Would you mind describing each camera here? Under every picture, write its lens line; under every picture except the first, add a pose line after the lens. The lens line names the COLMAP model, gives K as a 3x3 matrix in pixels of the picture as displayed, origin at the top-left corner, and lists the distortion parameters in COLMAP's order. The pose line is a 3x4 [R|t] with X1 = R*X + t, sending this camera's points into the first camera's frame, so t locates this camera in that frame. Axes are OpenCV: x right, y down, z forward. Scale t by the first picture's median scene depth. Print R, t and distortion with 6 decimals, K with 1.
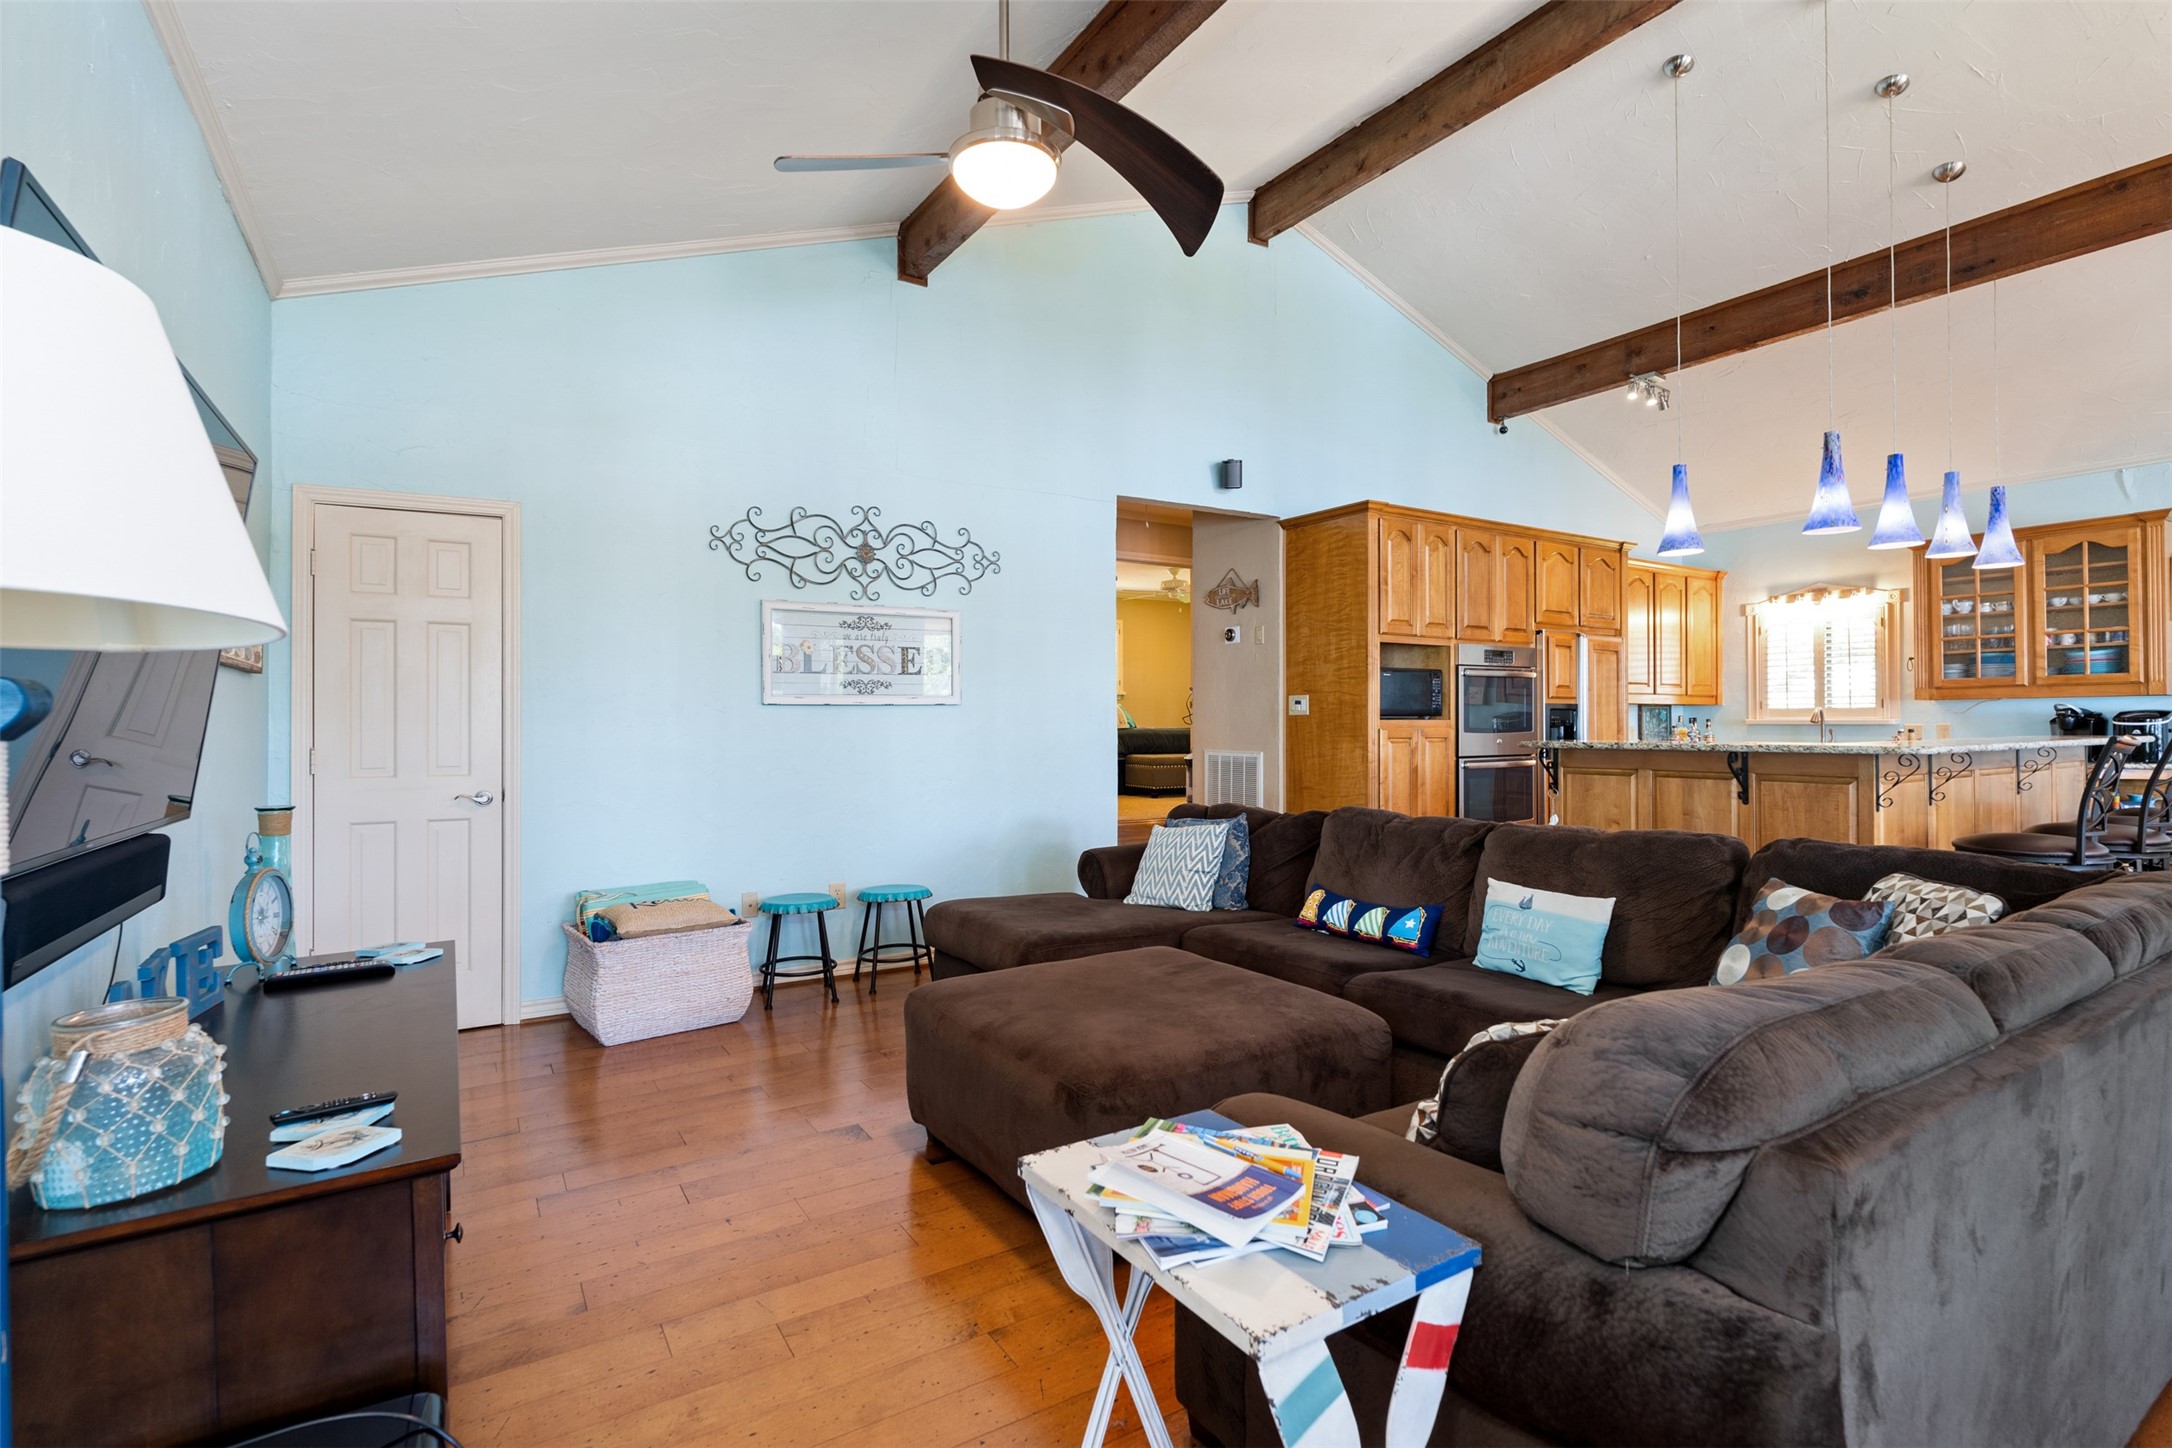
lens RADIAL K [[1030.5, 0, 1085.6], [0, 1030.5, 716.7], [0, 0, 1]] dist [0.000339, -0.000257]
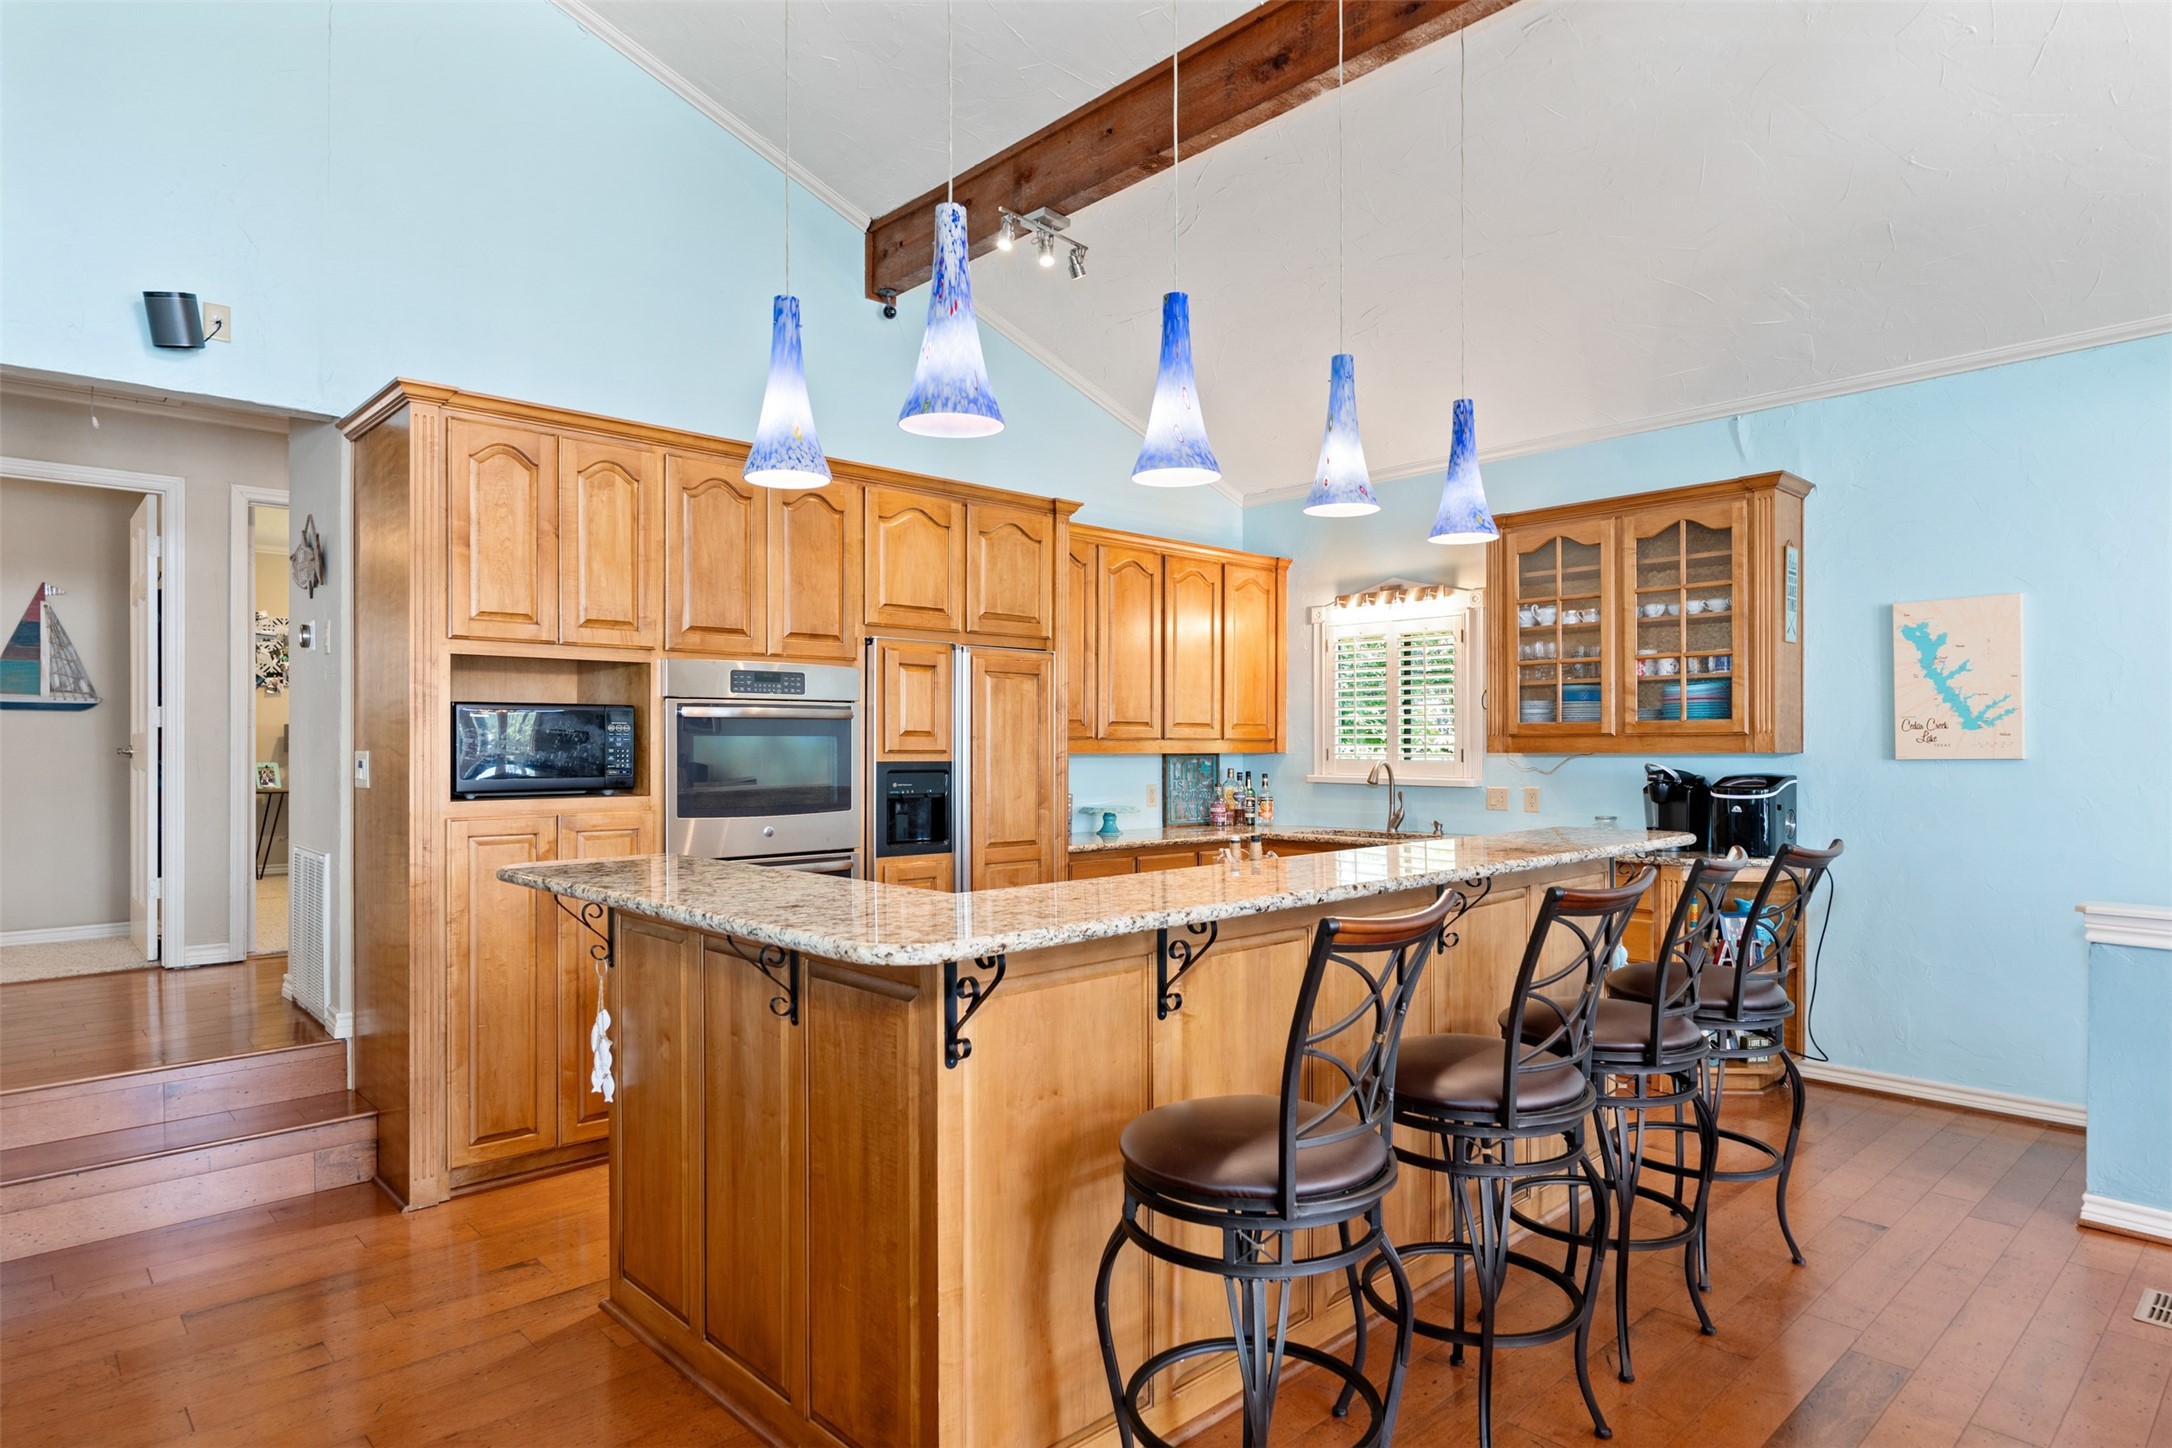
lens RADIAL K [[1219.1, 0, 1087.7], [0, 1219.1, 745.7], [0, 0, 1]] dist [-0.004412, -0.000652]
pose [[0.981718, 0.002464, 0.190326, 0.441016], [-0.003817, 0.999970, 0.006744, -0.028061], [-0.190303, -0.007347, 0.981698, 0.299333]]
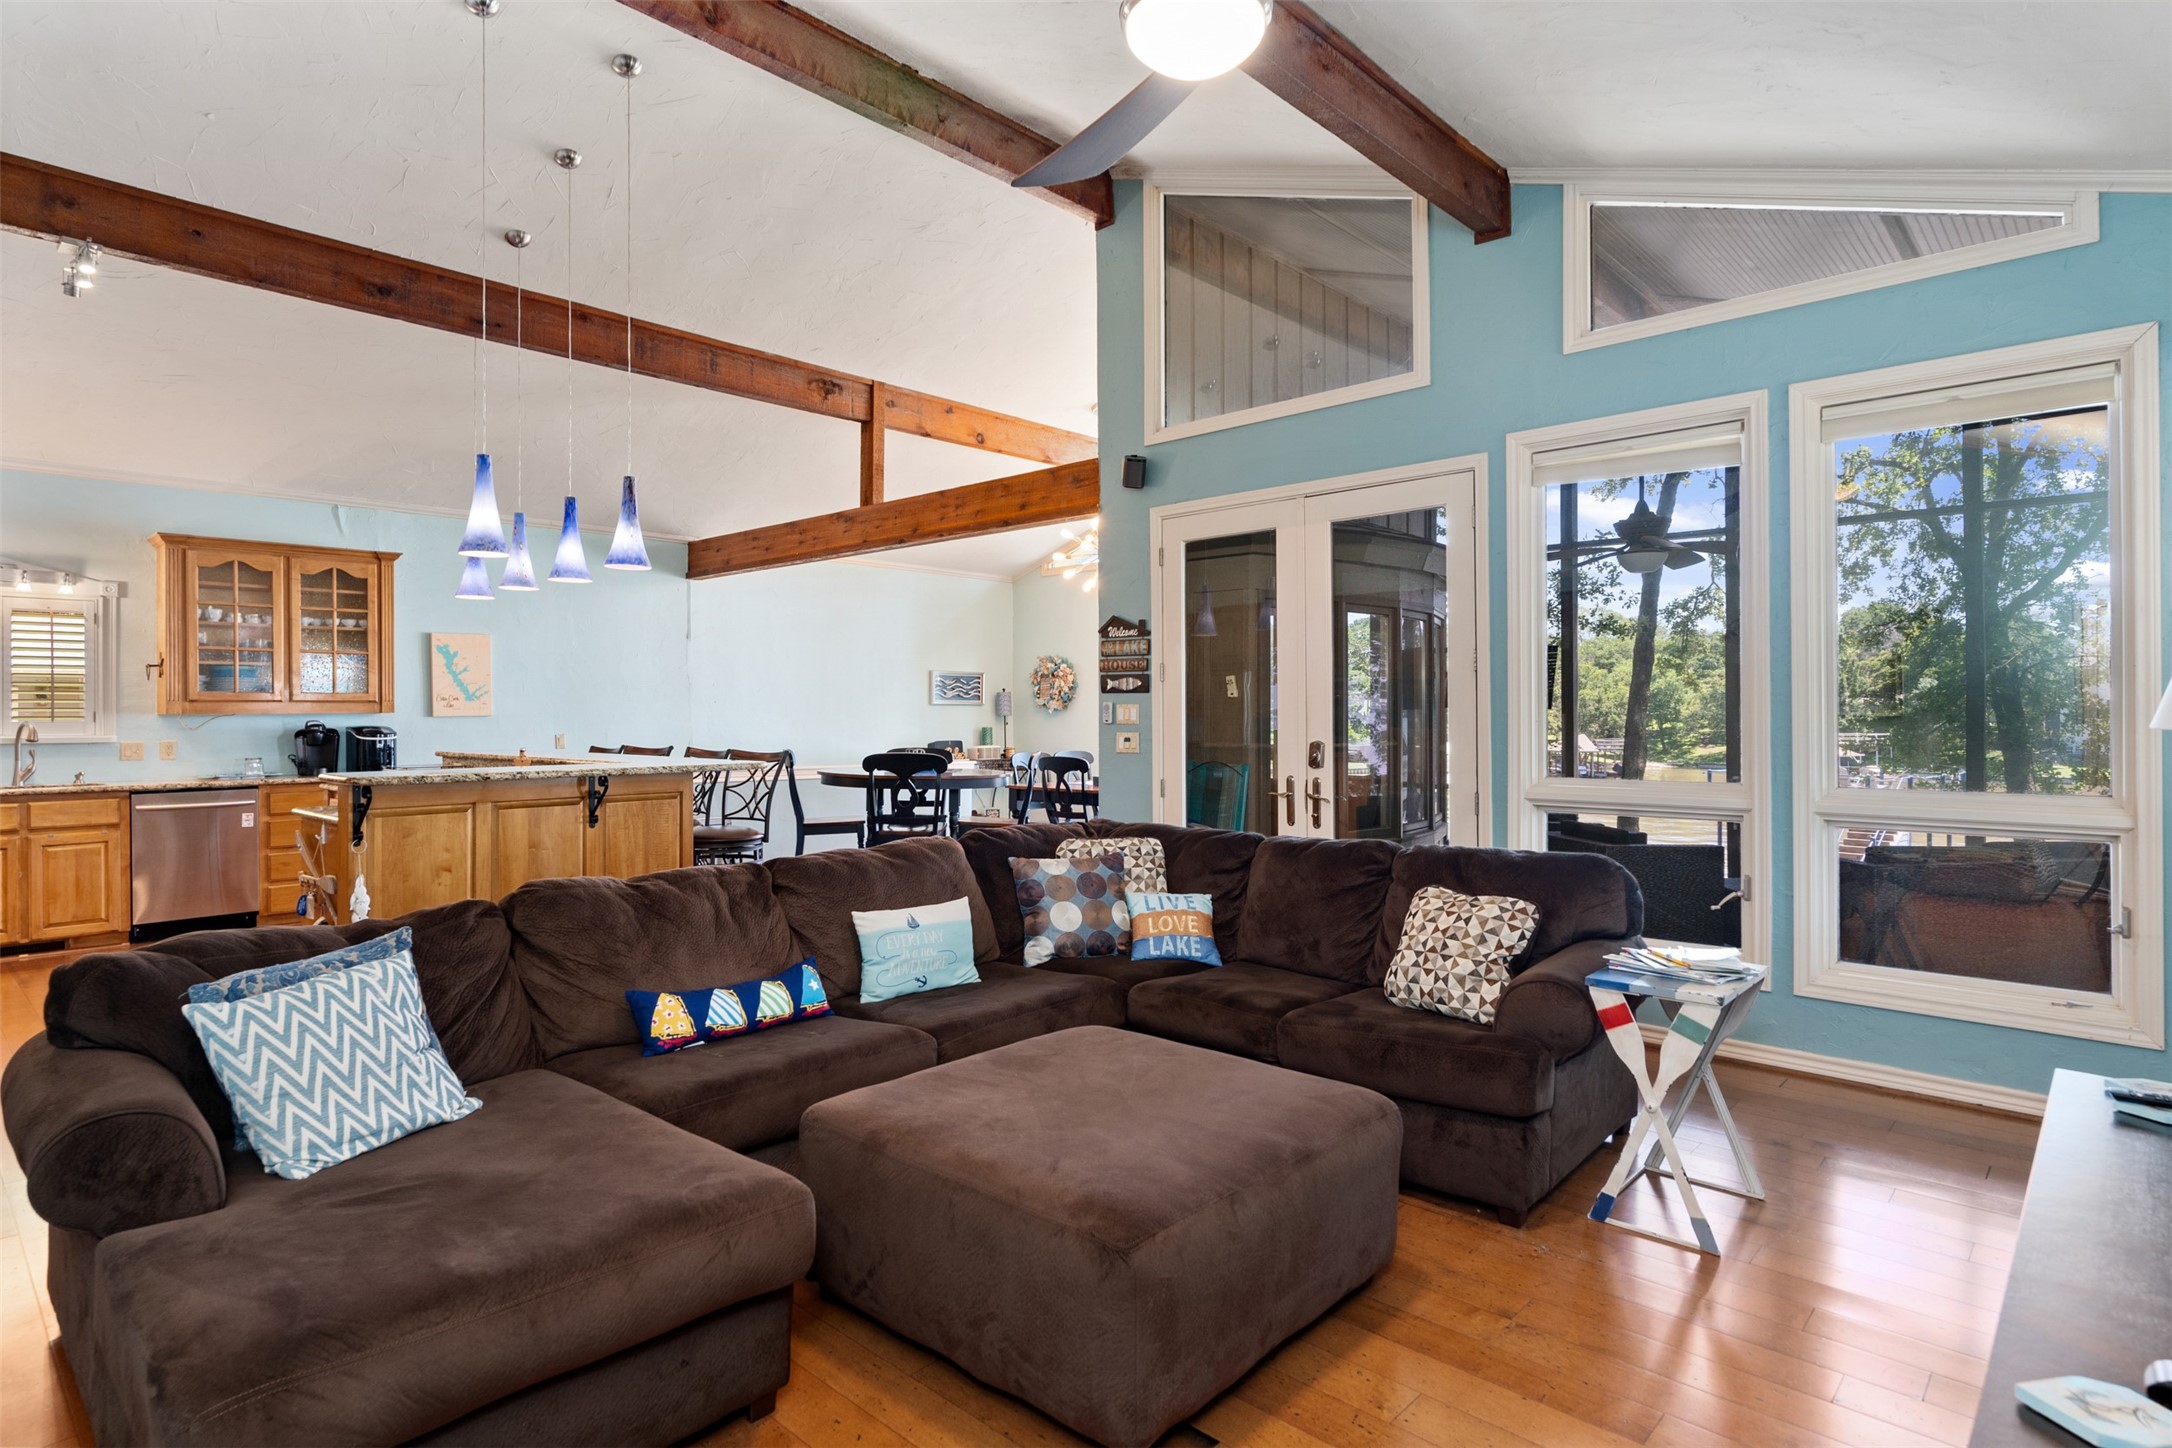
lens RADIAL K [[1135.7, 0, 1080.9], [0, 1135.7, 712.8], [0, 0, 1]] dist [0.000081, 0.000433]
pose [[-0.256454, 0.006765, 0.966533, -0.361317], [-0.001377, 0.999972, -0.007364, -0.012520], [-0.966555, -0.003219, -0.256437, 0.550140]]
